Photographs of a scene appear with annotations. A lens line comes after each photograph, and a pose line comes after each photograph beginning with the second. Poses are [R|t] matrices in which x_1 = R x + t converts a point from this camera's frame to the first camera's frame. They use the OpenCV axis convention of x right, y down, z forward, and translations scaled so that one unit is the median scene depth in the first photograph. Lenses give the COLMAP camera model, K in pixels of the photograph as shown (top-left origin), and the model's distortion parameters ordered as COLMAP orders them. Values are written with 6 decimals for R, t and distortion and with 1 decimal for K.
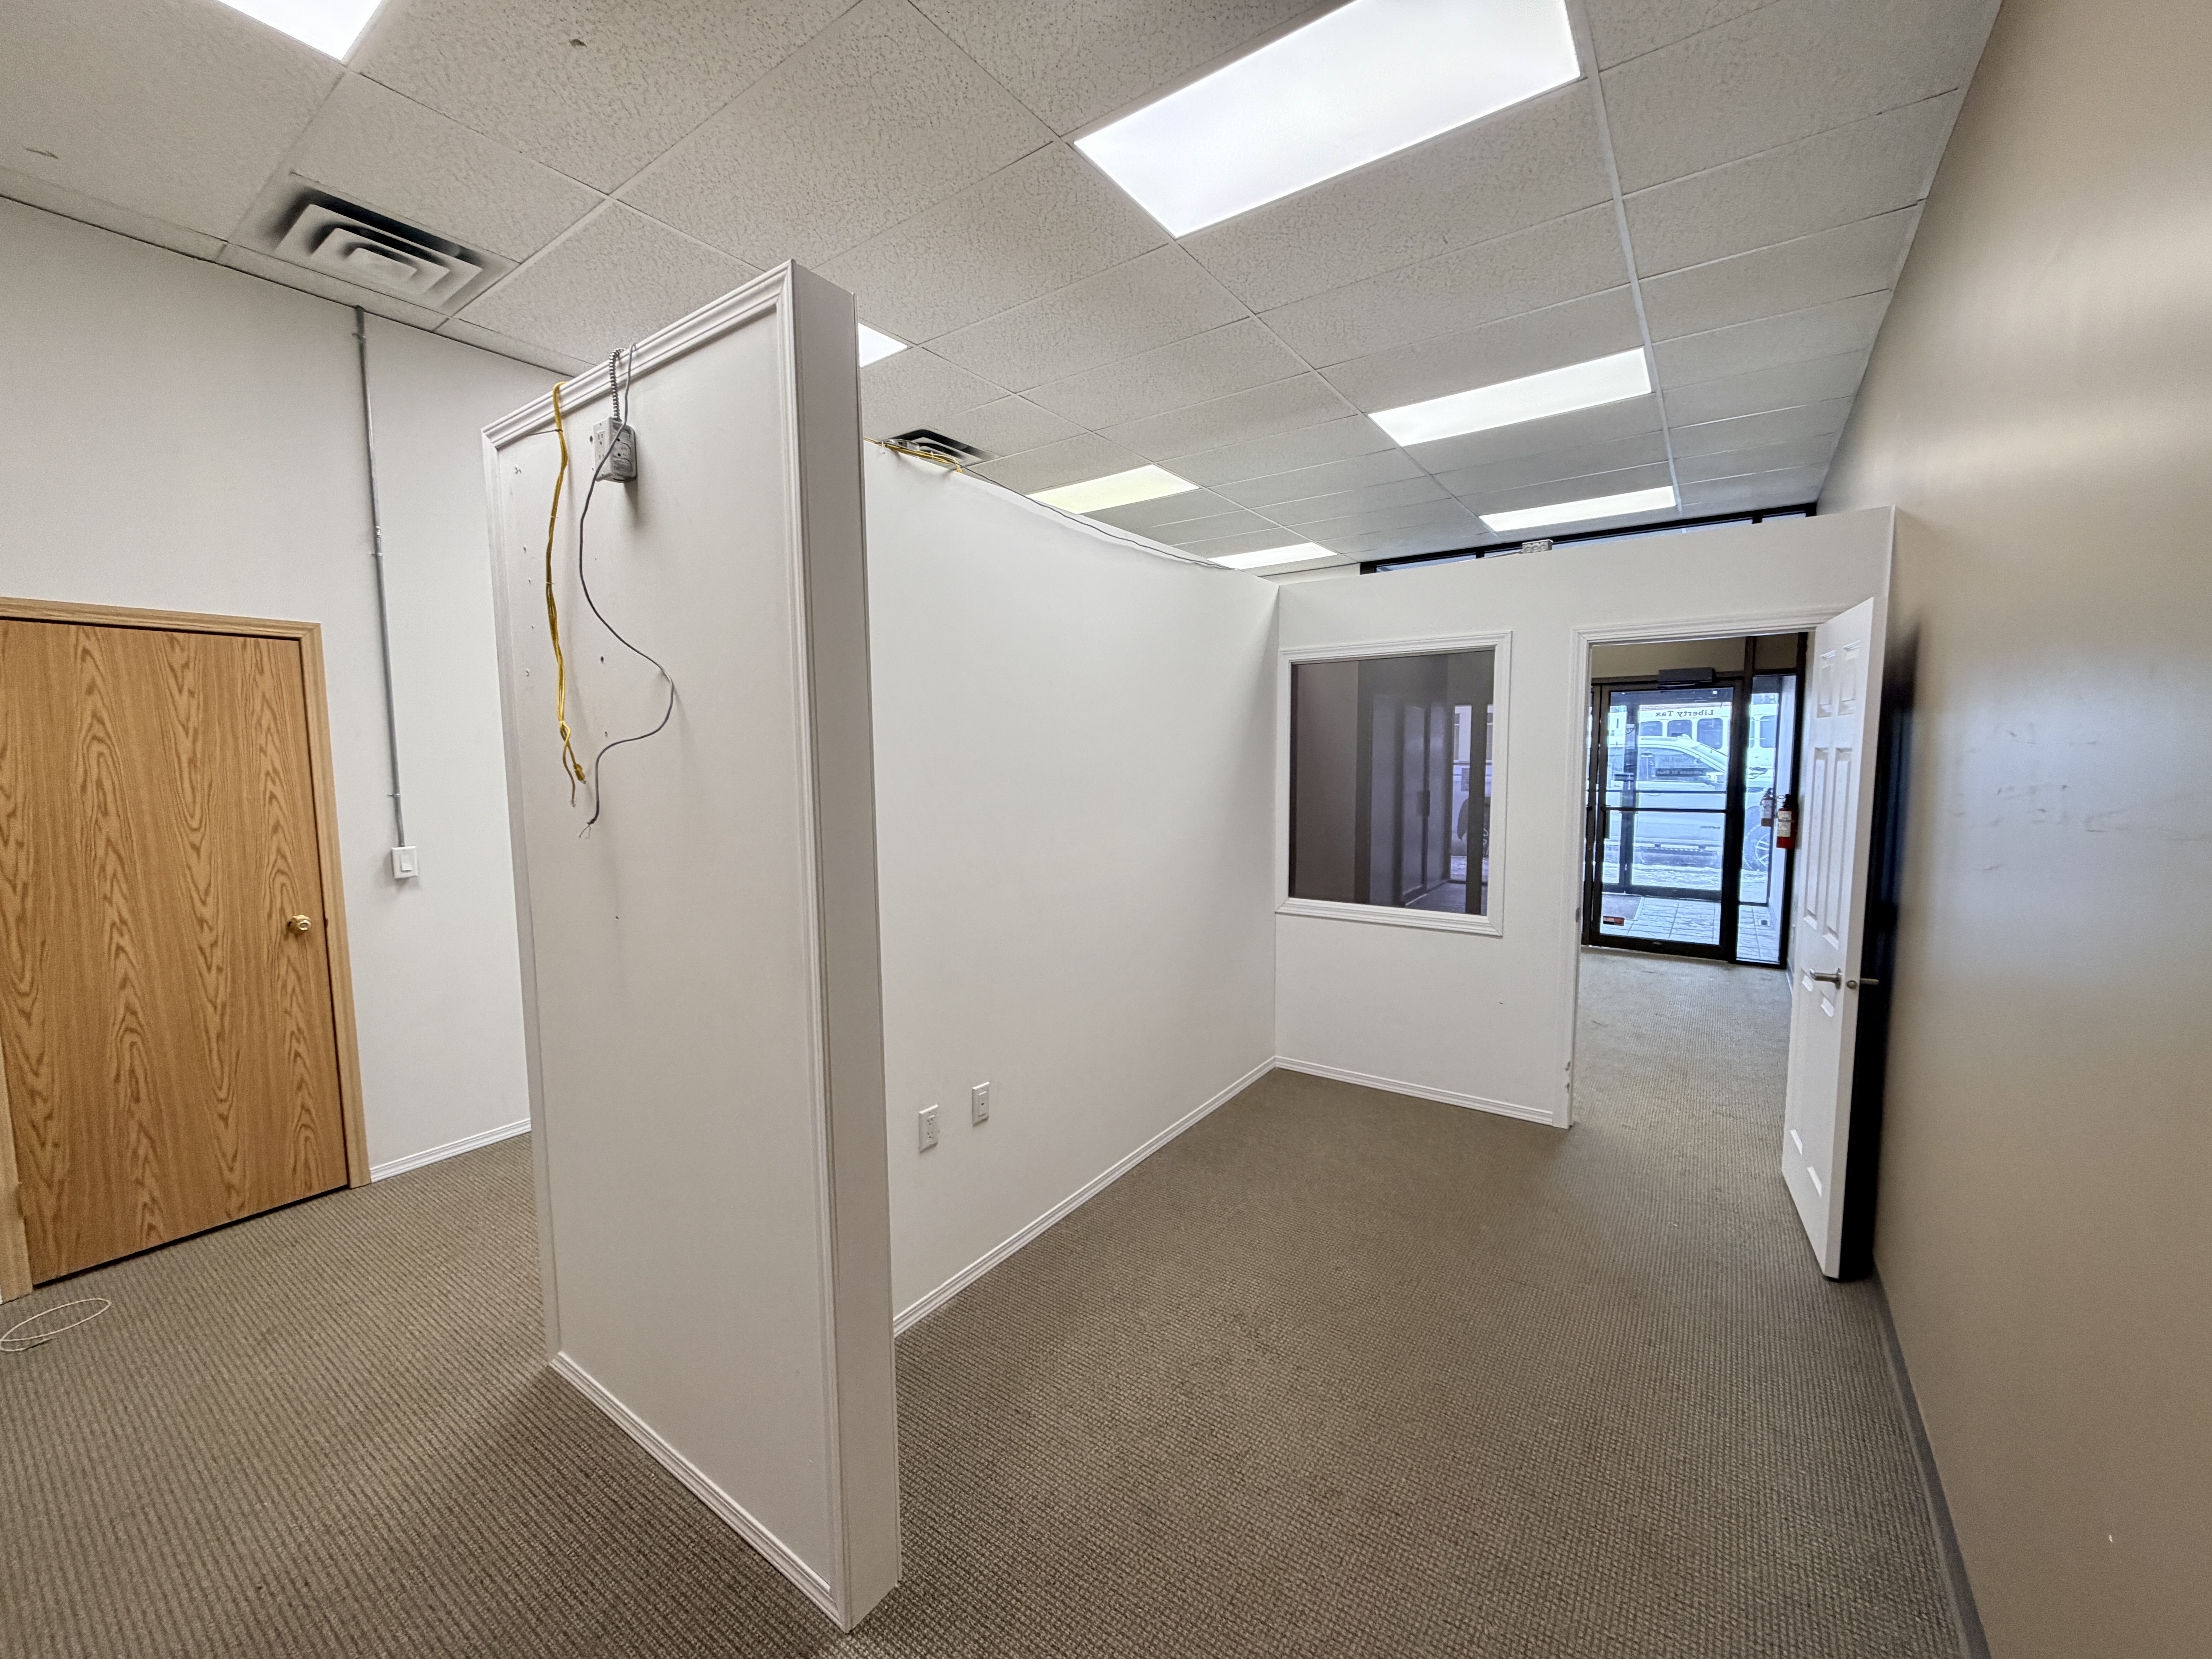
lens RADIAL K [[877.7, 0, 1100.7], [0, 877.7, 827.1], [0, 0, 1]] dist [-0.000199, 0.000038]
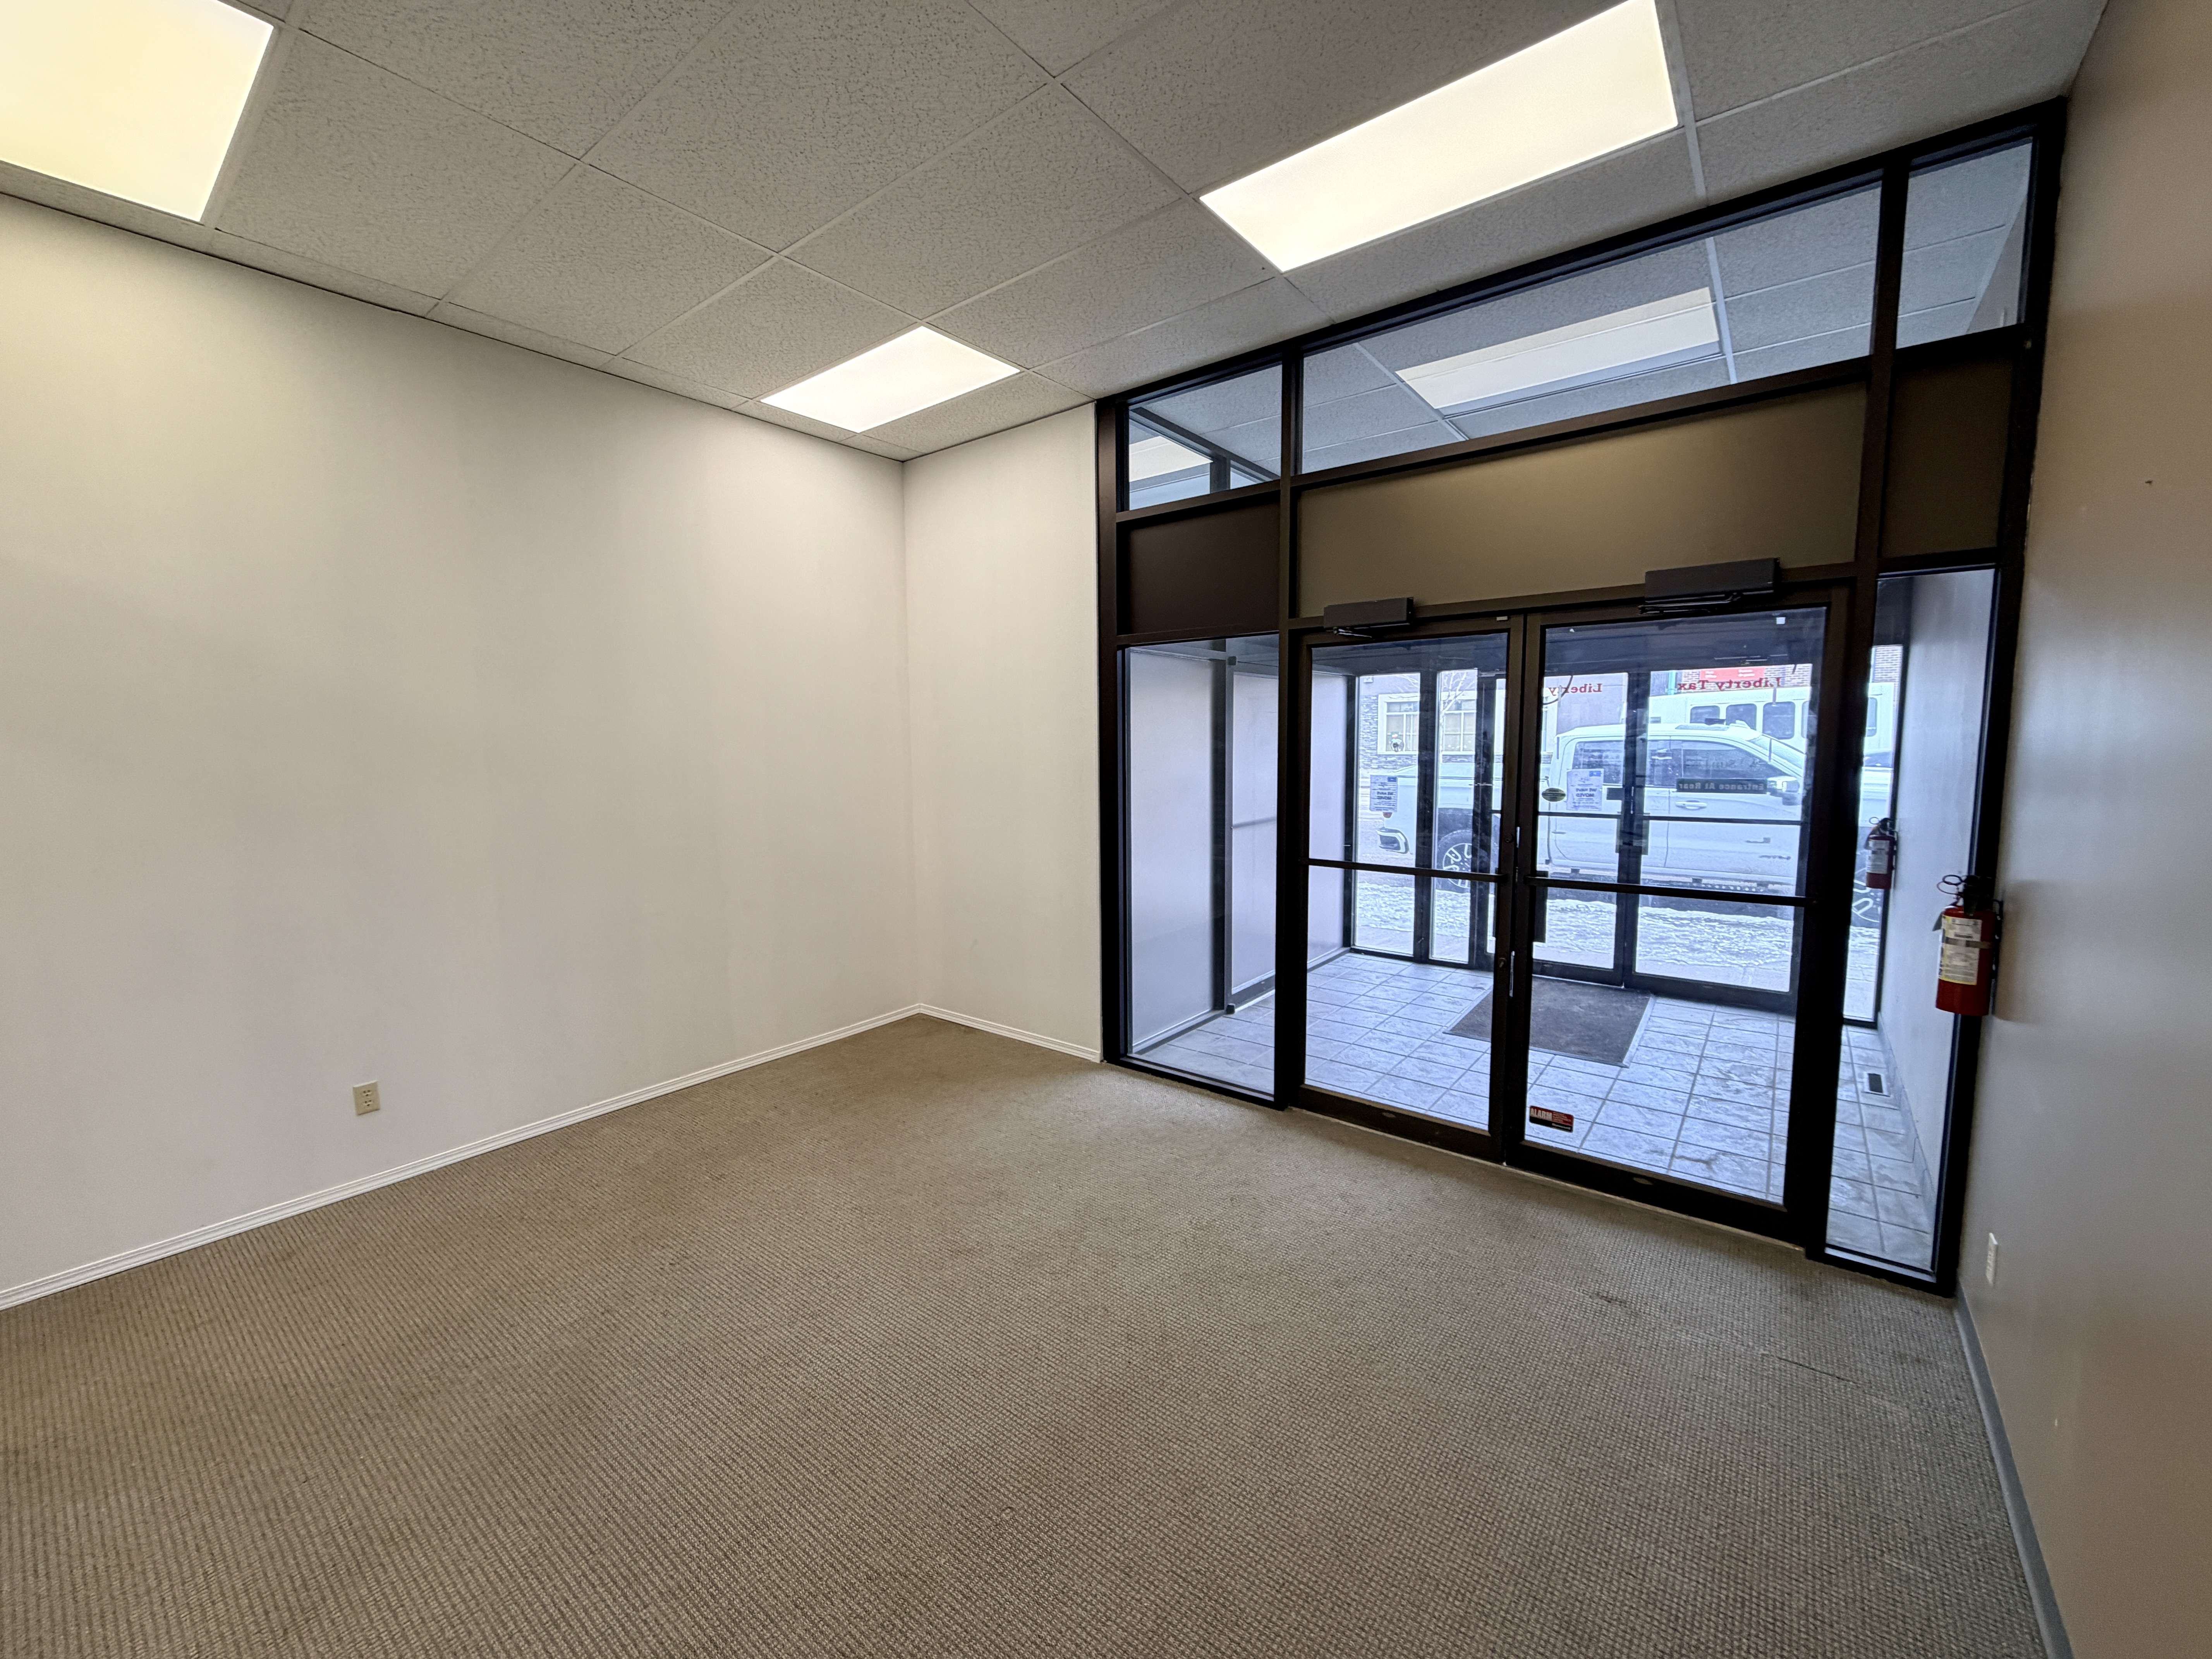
lens RADIAL K [[873.7, 0, 1100.8], [0, 873.7, 829.8], [0, 0, 1]] dist [-0.010371, 0.005128]
pose [[0.998360, 0.001446, -0.057228, 0.368606], [-0.000634, 0.999899, 0.014210, -0.054043], [0.057243, -0.014150, 0.998260, 0.521018]]
